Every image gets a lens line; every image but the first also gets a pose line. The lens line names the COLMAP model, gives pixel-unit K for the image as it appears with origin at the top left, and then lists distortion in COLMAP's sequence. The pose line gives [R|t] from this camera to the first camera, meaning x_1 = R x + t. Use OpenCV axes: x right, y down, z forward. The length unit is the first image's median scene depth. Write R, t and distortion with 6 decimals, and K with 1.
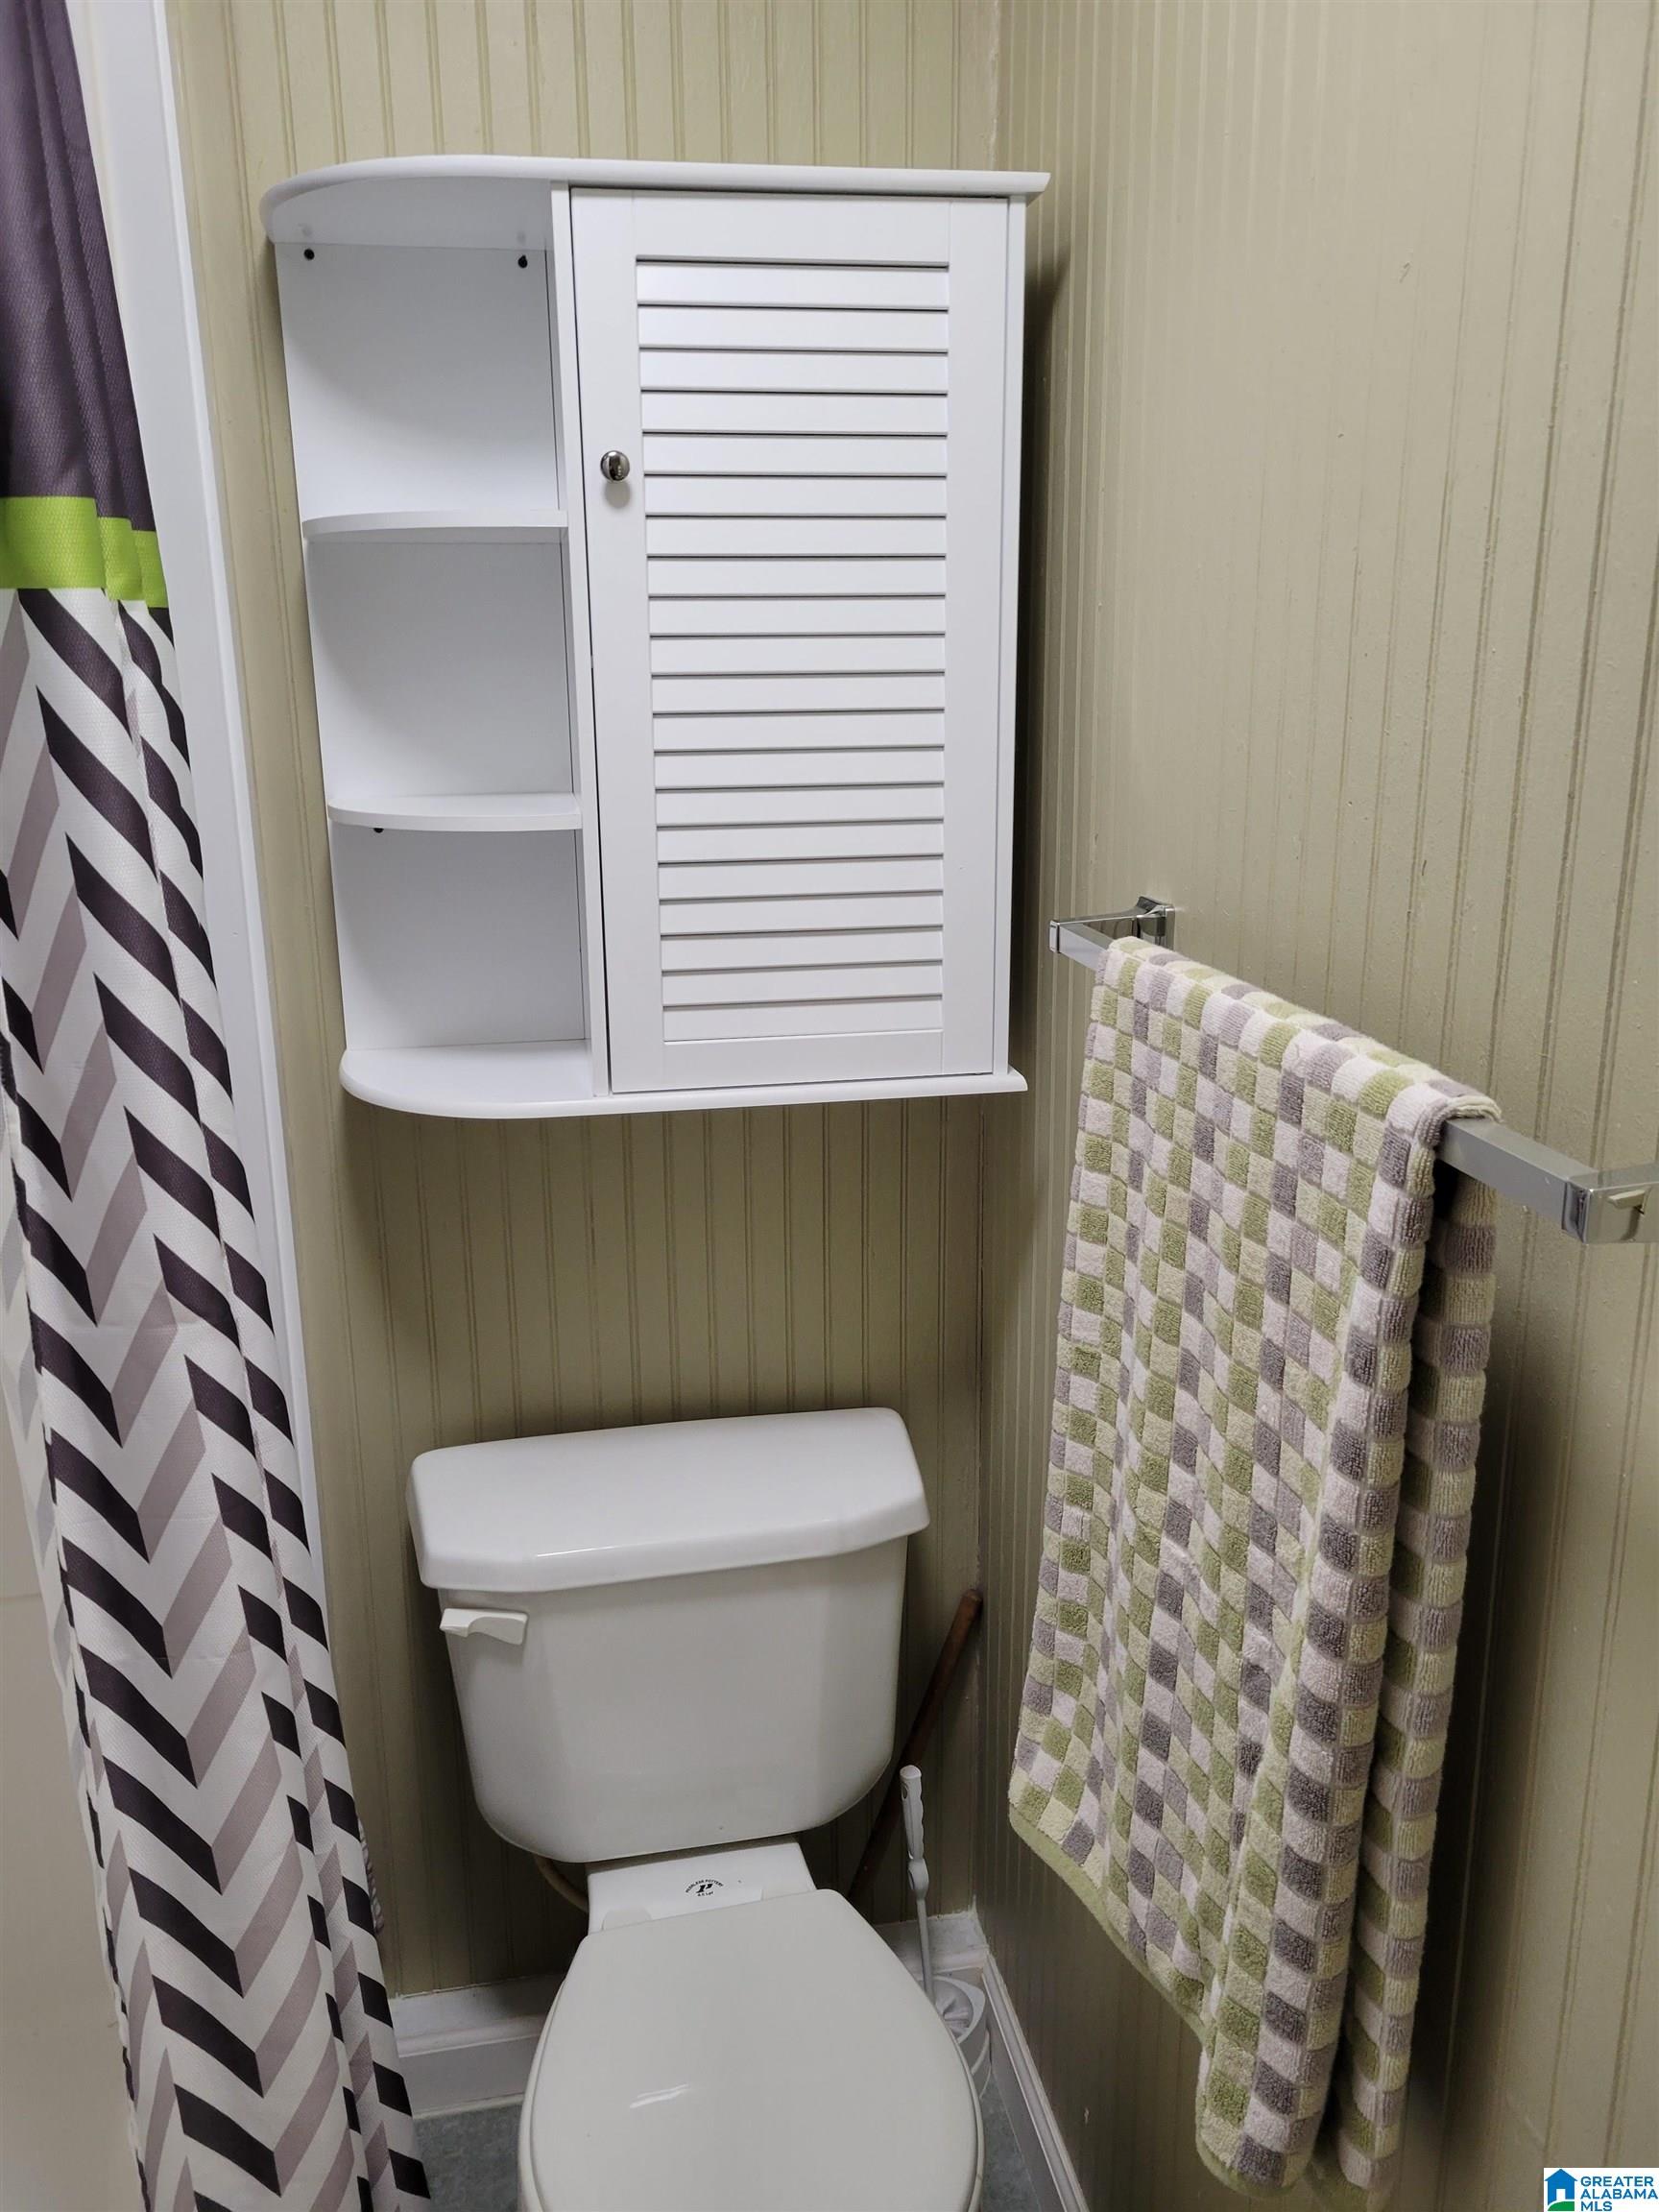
lens RADIAL K [[1661.5, 0, 826.0], [0, 1661.5, 1096.8], [0, 0, 1]] dist [0.054091, -0.039281]
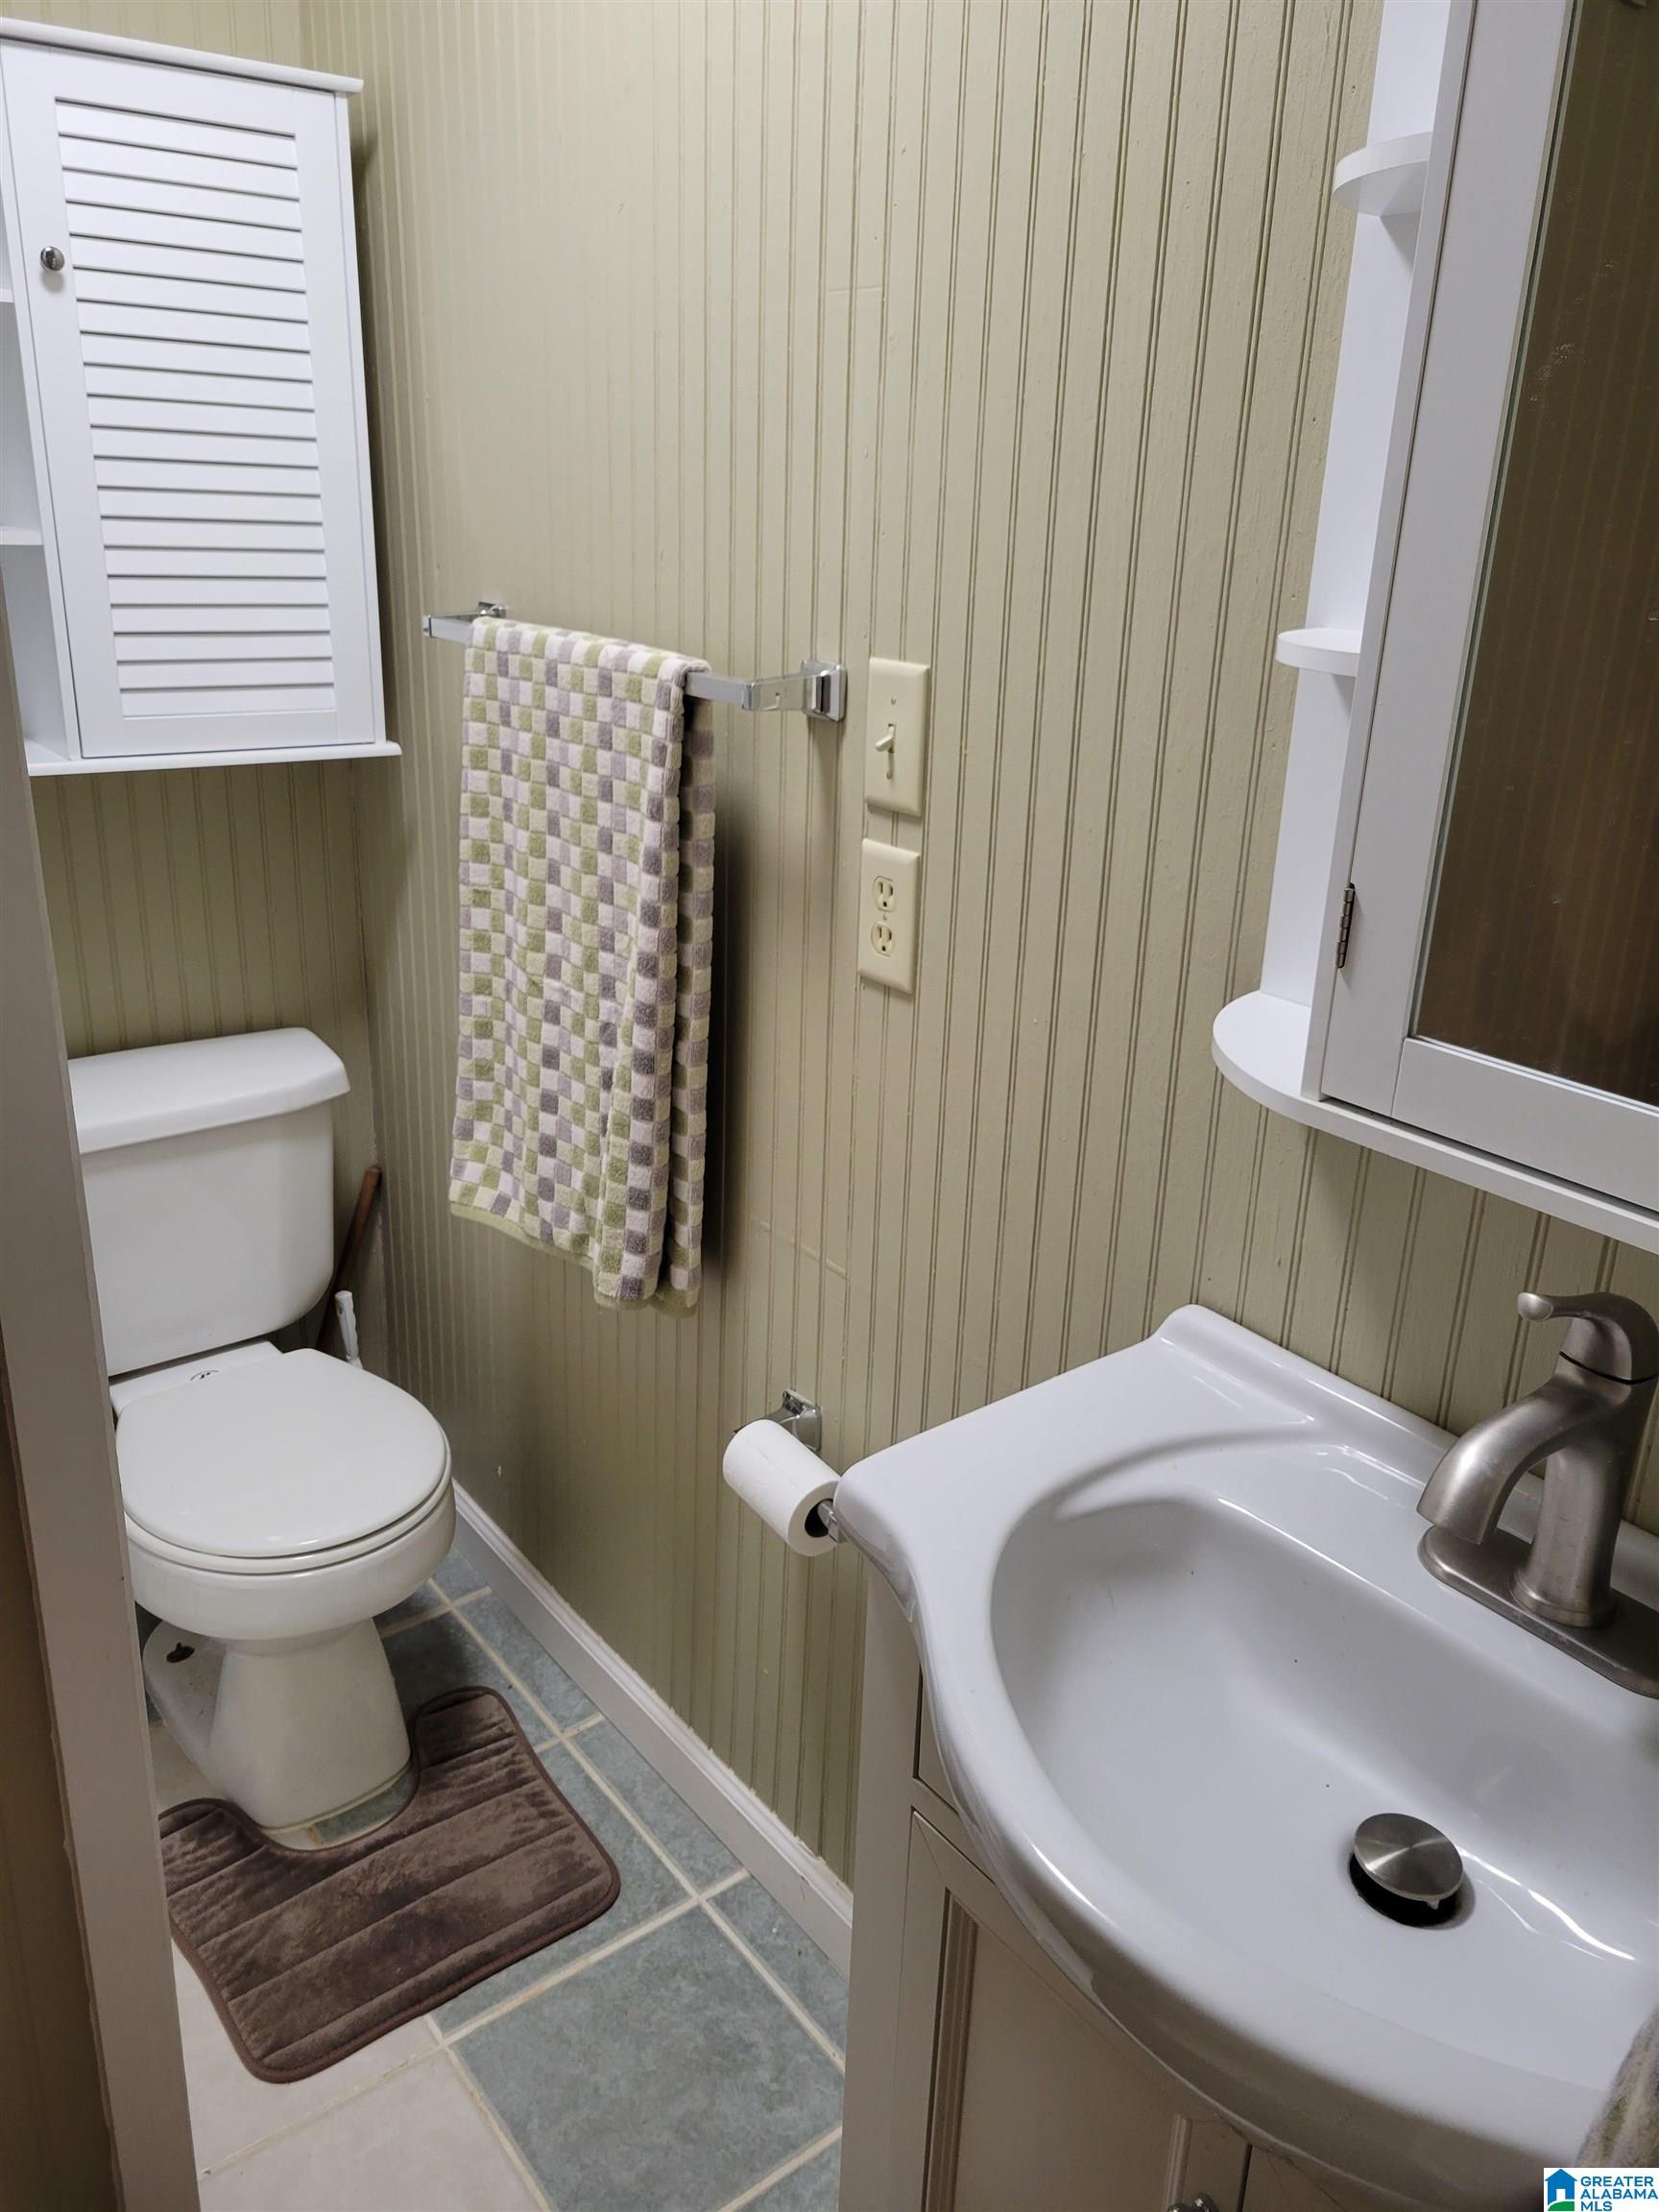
lens RADIAL K [[1661.5, 0, 826.3], [0, 1661.5, 1105.0], [0, 0, 1]] dist [0.054091, -0.039281]
pose [[0.896557, -0.108835, 0.429349, -0.281520], [0.069748, 0.991938, 0.105799, 0.237689], [-0.437402, -0.064909, 0.896920, -0.642062]]
